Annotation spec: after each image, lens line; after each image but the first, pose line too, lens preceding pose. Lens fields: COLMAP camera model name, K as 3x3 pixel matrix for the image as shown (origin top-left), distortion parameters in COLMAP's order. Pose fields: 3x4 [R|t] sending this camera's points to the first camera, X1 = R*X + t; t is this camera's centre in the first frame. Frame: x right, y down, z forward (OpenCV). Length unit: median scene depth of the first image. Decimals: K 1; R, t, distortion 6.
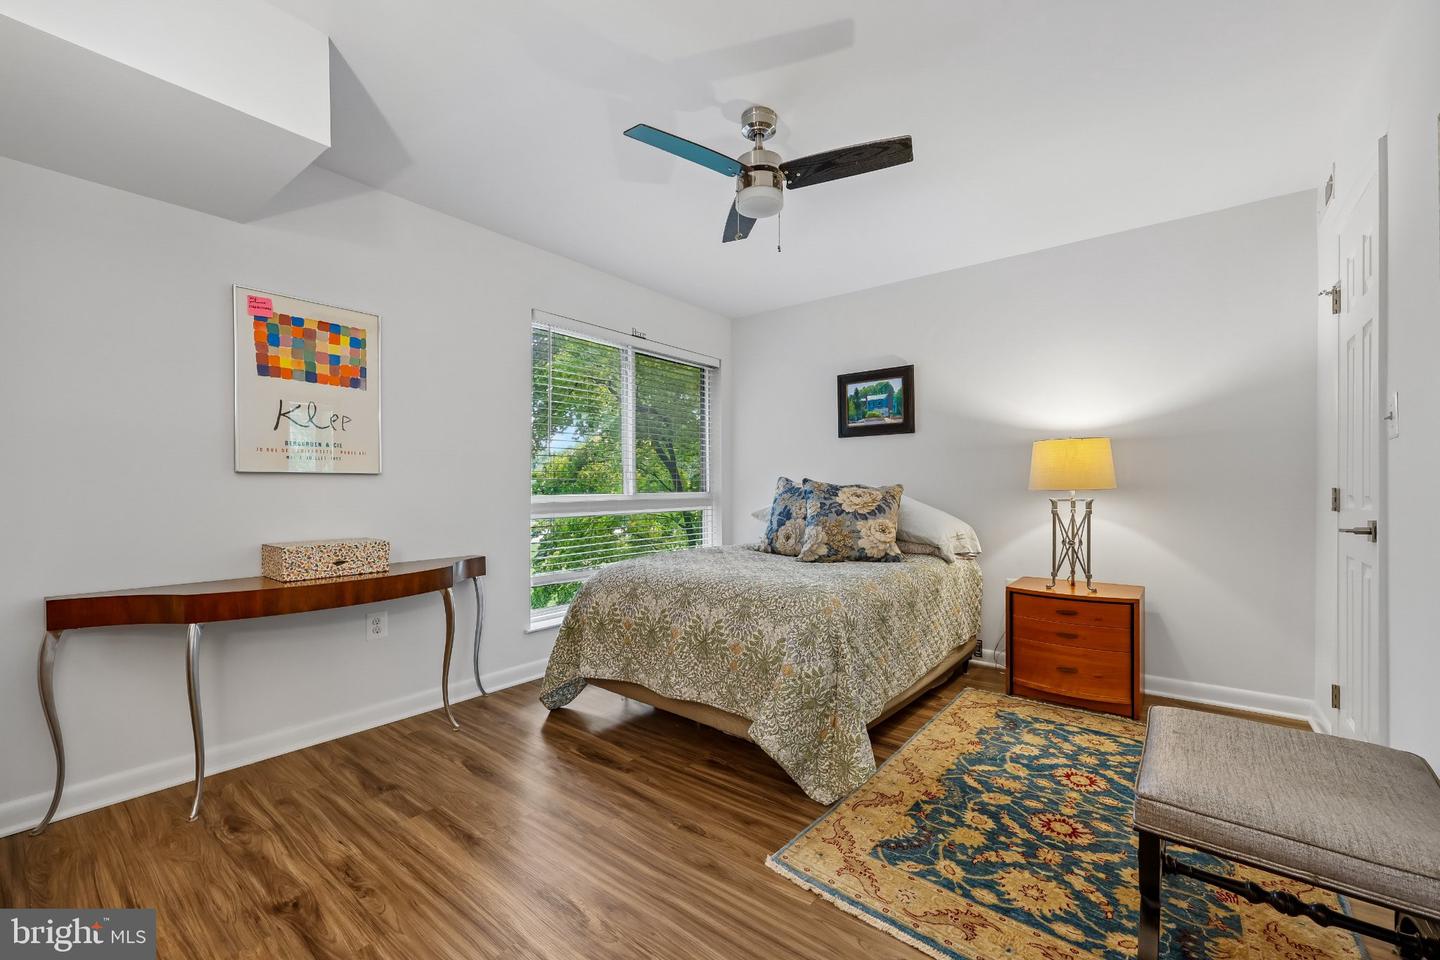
lens RADIAL K [[584.3, 0, 724.0], [0, 584.3, 484.8], [0, 0, 1]] dist [0.001098, -0.000565]
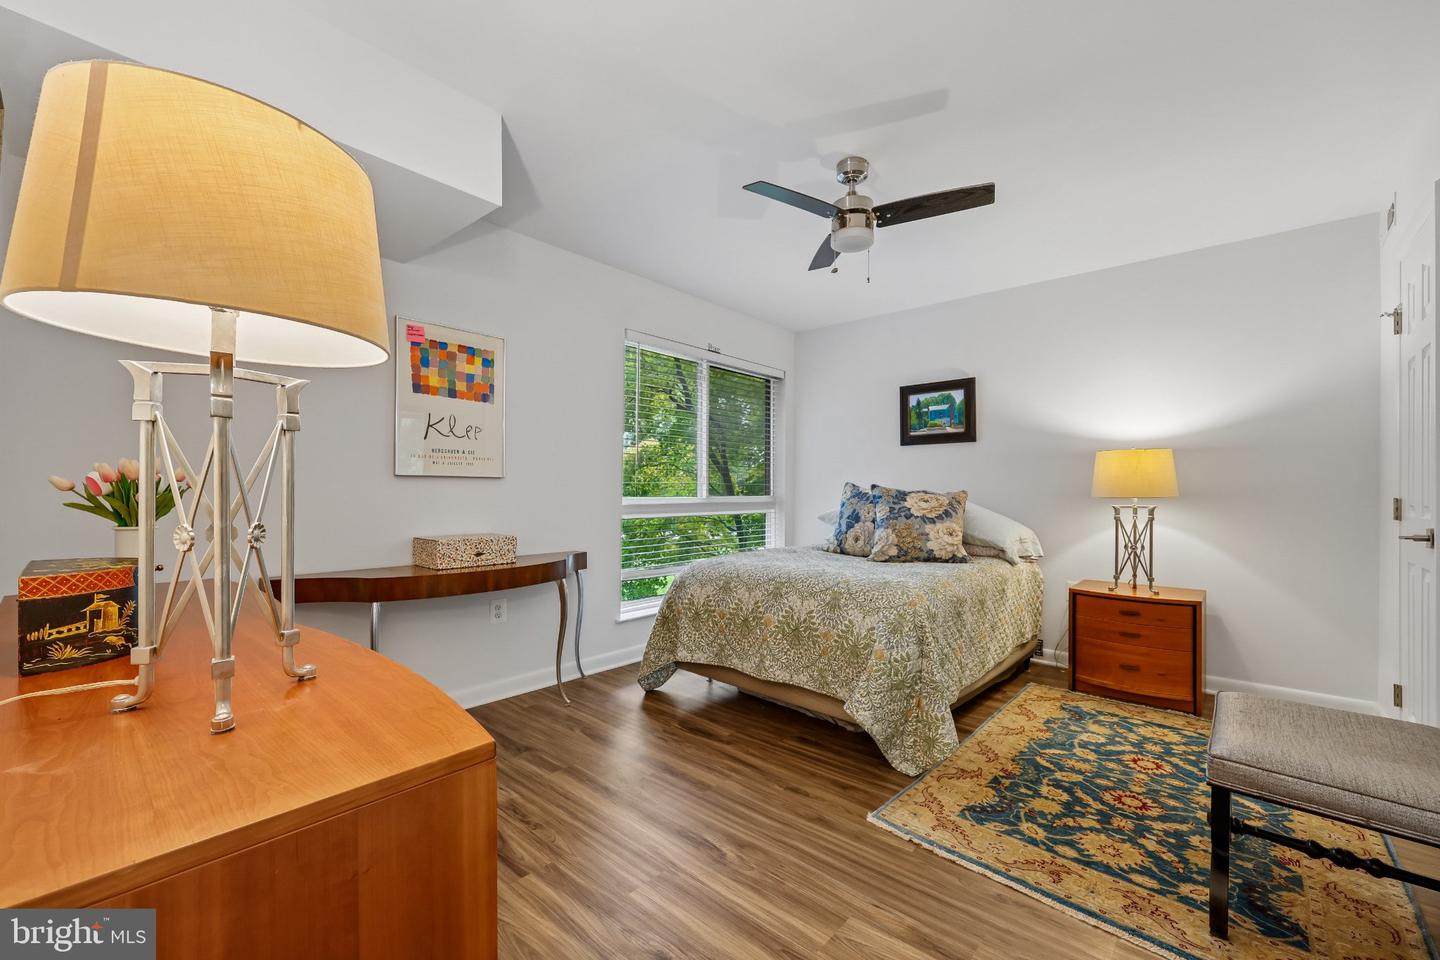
lens RADIAL K [[584.3, 0, 722.1], [0, 584.3, 483.1], [0, 0, 1]] dist [0.001098, -0.000565]
pose [[0.998226, 0.008305, -0.058959, -0.109927], [-0.008832, 0.999923, -0.008685, -0.001805], [0.058883, 0.009190, 0.998223, -0.125923]]
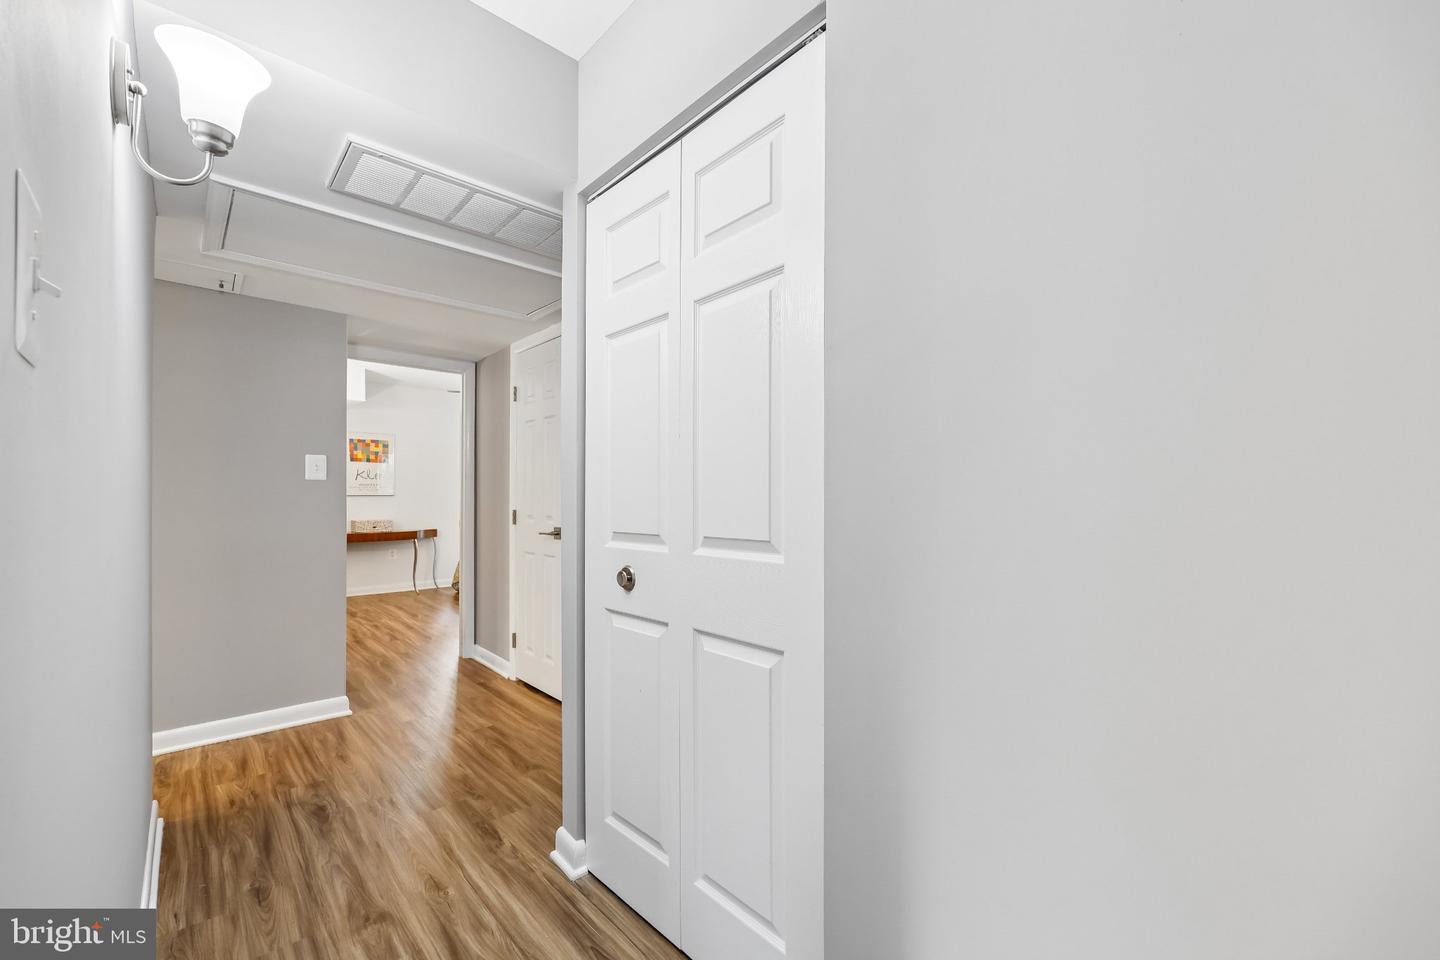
lens RADIAL K [[584.3, 0, 714.8], [0, 584.3, 488.6], [0, 0, 1]] dist [0.001098, -0.000565]
pose [[0.974955, 0.012314, -0.222059, 1.578948], [-0.012926, 0.999916, -0.001304, -0.072365], [0.222025, 0.004142, 0.975032, -1.392819]]
